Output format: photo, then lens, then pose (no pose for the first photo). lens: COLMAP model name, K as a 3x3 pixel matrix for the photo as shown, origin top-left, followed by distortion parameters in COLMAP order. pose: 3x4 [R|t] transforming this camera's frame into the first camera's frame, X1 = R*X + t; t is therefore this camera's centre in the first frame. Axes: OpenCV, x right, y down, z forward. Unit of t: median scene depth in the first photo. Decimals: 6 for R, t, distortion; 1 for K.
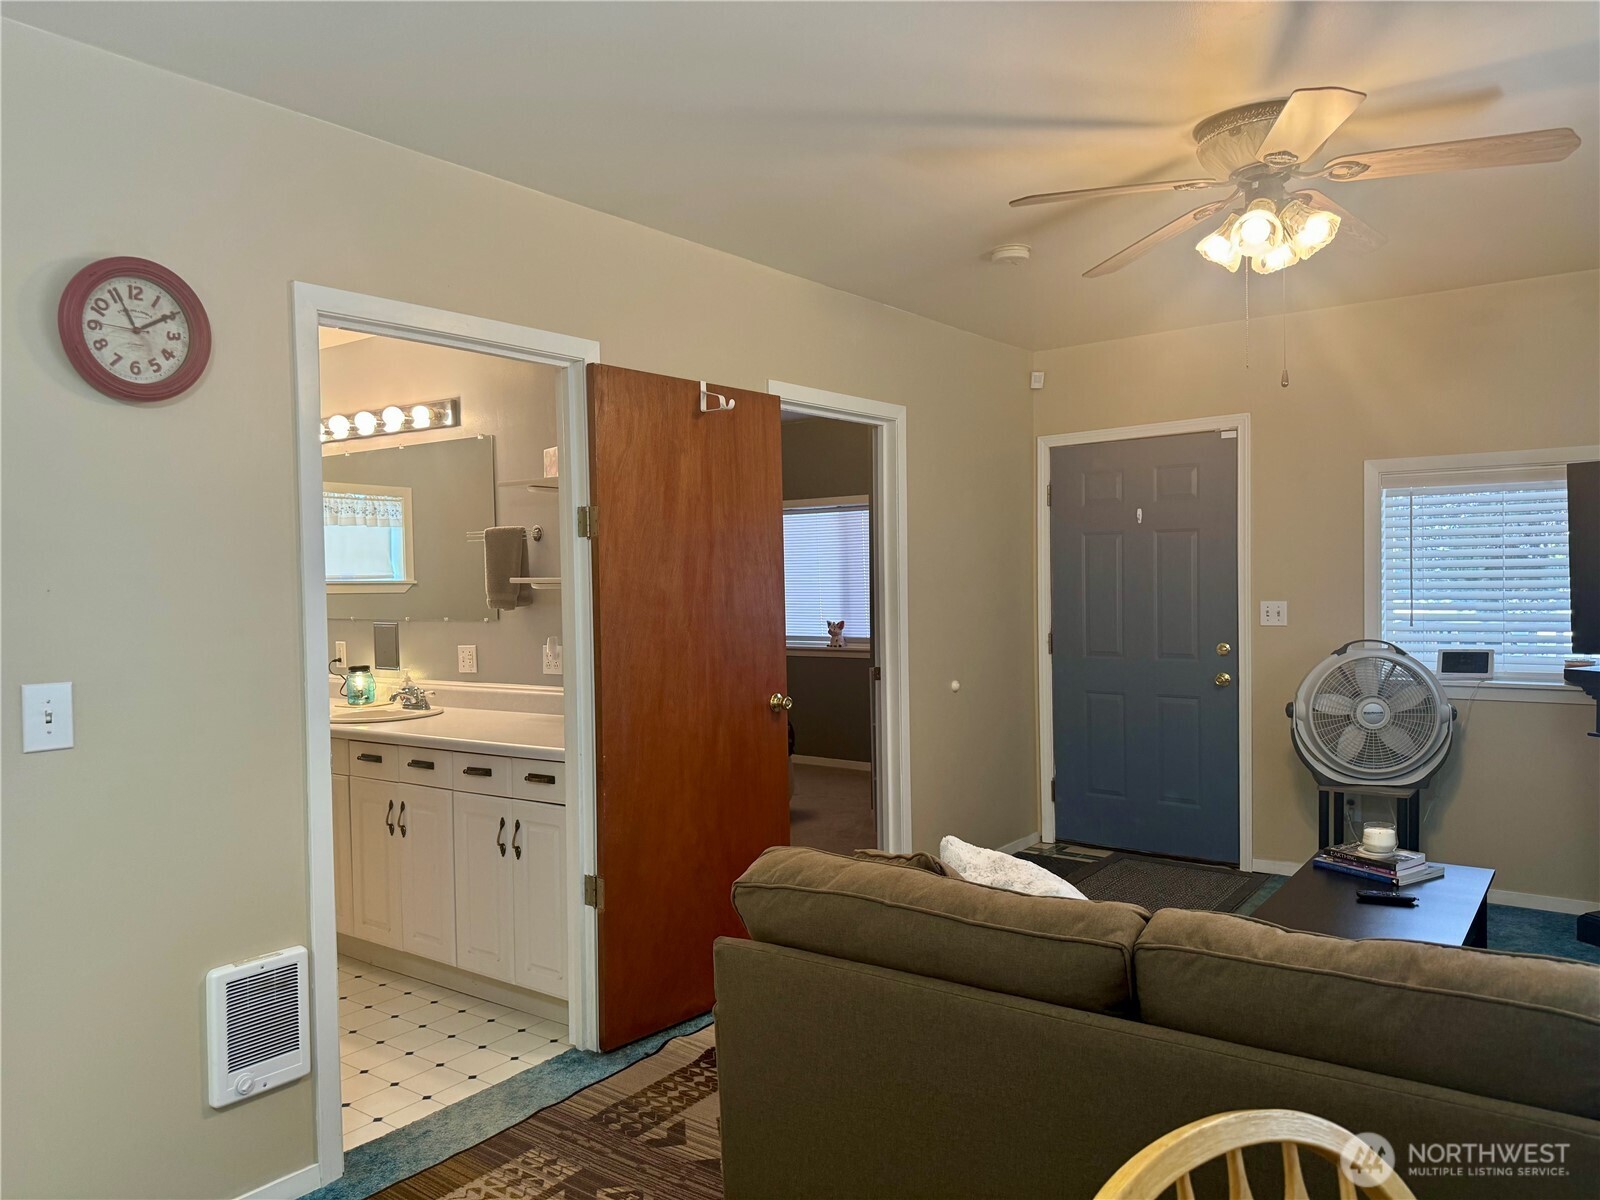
lens RADIAL K [[1130.3, 0, 802.3], [0, 1130.3, 612.4], [0, 0, 1]] dist [-0.002592, -0.000250]
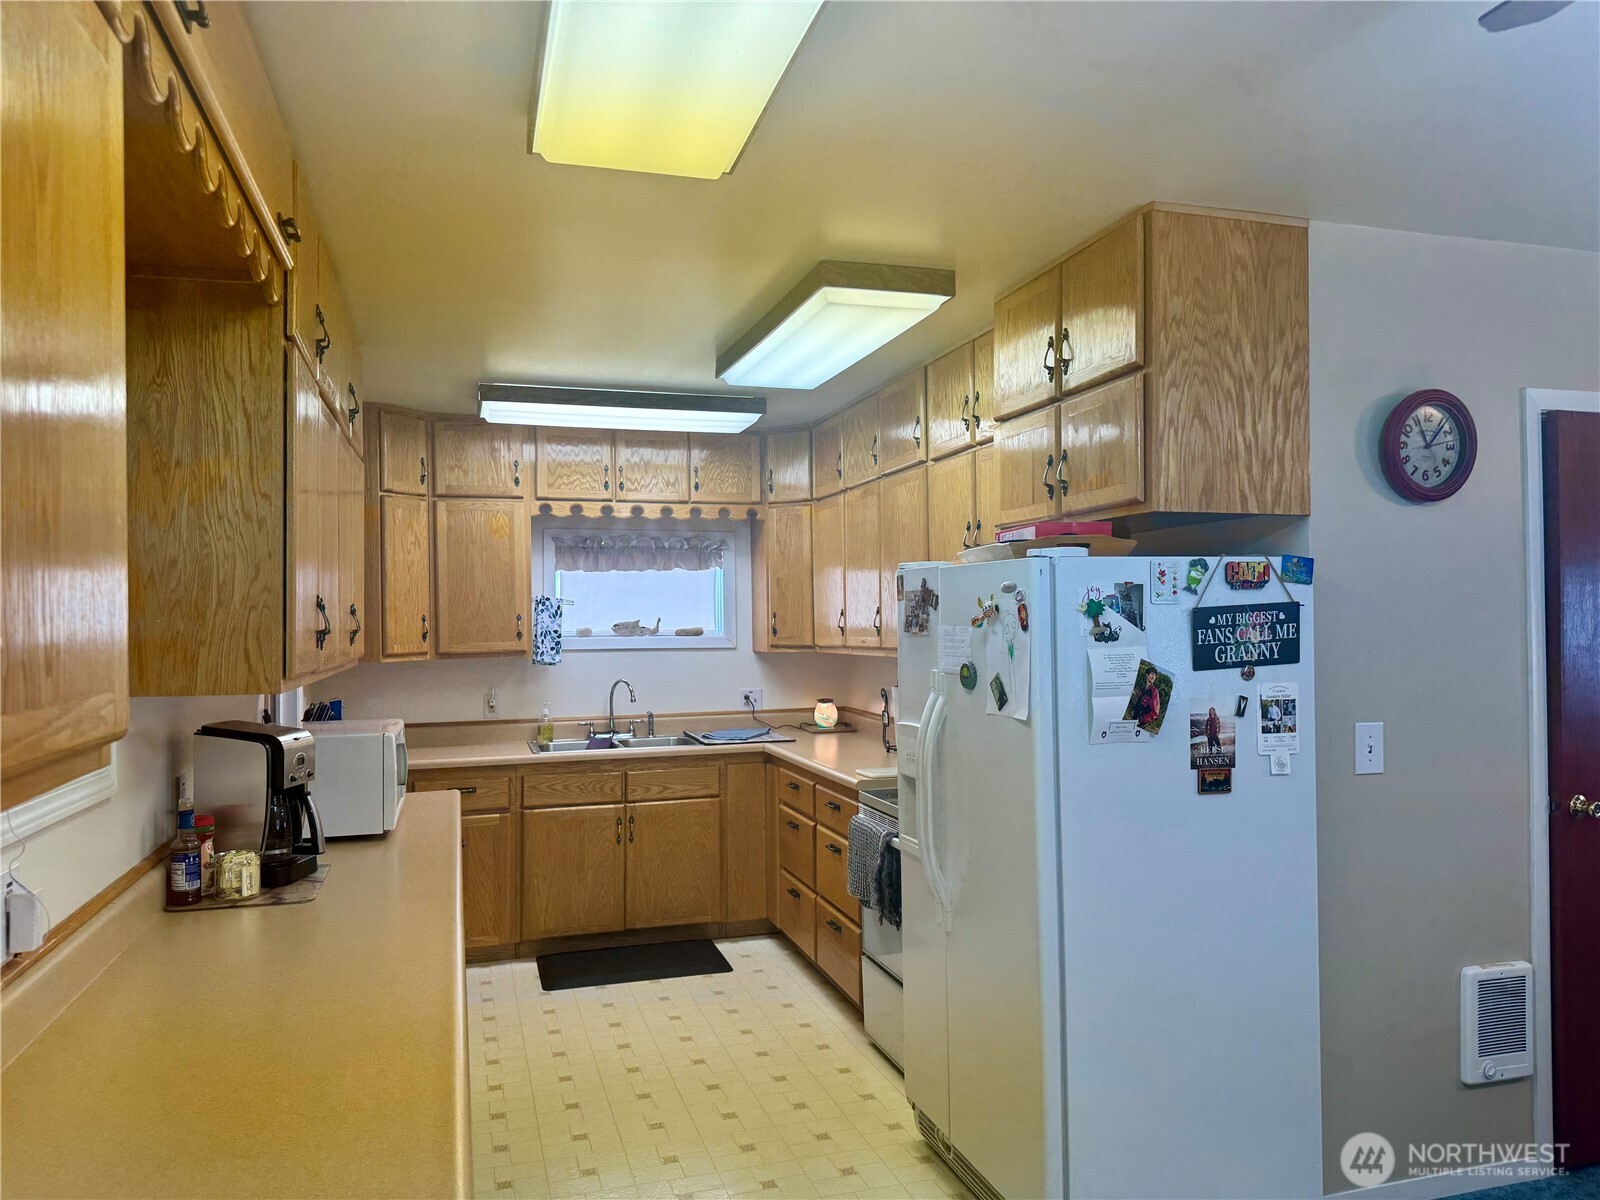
lens RADIAL K [[1130.3, 0, 802.3], [0, 1130.3, 612.4], [0, 0, 1]] dist [-0.002592, -0.000250]
pose [[0.797173, 0.005958, -0.603721, -0.369223], [-0.024811, 0.999430, -0.022897, -0.016761], [0.603240, 0.033232, 0.796867, -0.405499]]
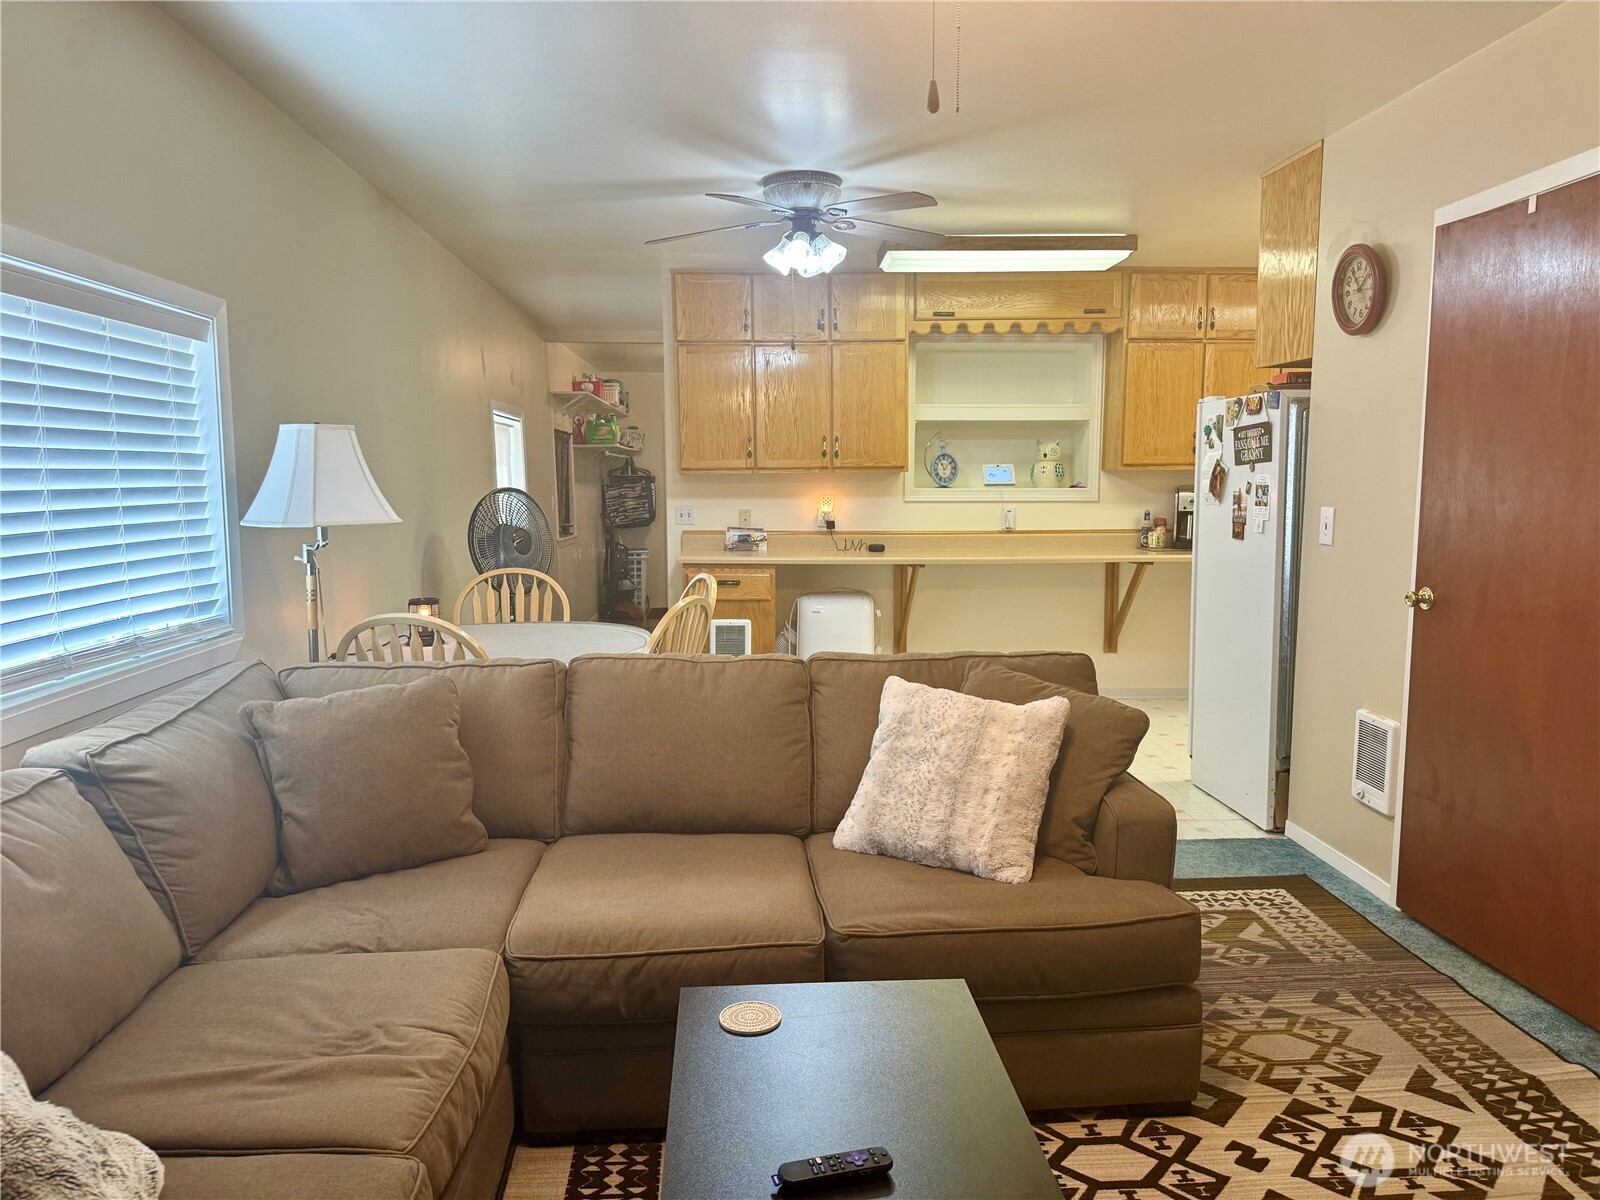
lens RADIAL K [[1140.7, 0, 794.6], [0, 1140.7, 601.5], [0, 0, 1]] dist [0.112002, -0.158156]
pose [[-0.774730, 0.091765, -0.625598, 1.043455], [-0.001834, 0.989082, 0.147352, -0.052619], [0.632290, 0.115305, -0.766103, 1.725827]]
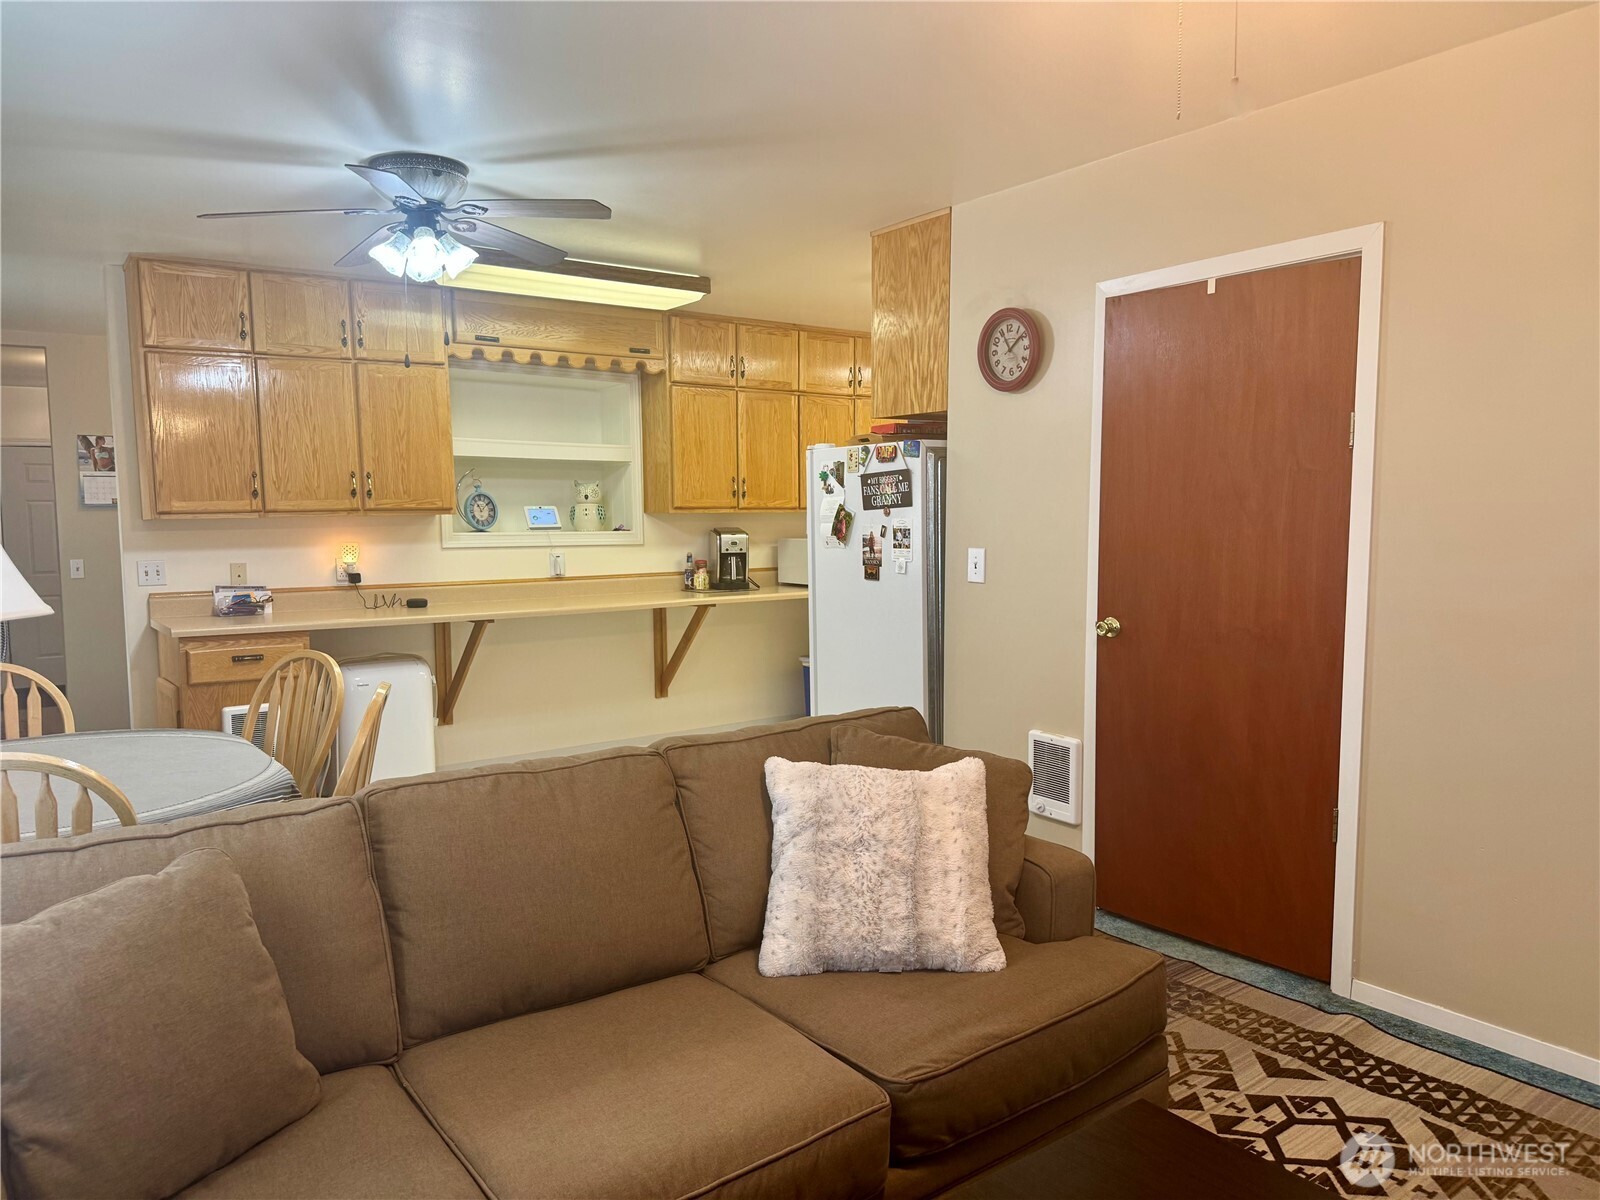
lens RADIAL K [[1131.6, 0, 815.9], [0, 1131.6, 608.7], [0, 0, 1]] dist [0.165492, -0.322211]
pose [[-0.289752, 0.106420, -0.951167, 1.174742], [-0.015308, 0.993157, 0.115781, -0.050903], [0.956979, 0.048109, -0.286140, 1.190203]]
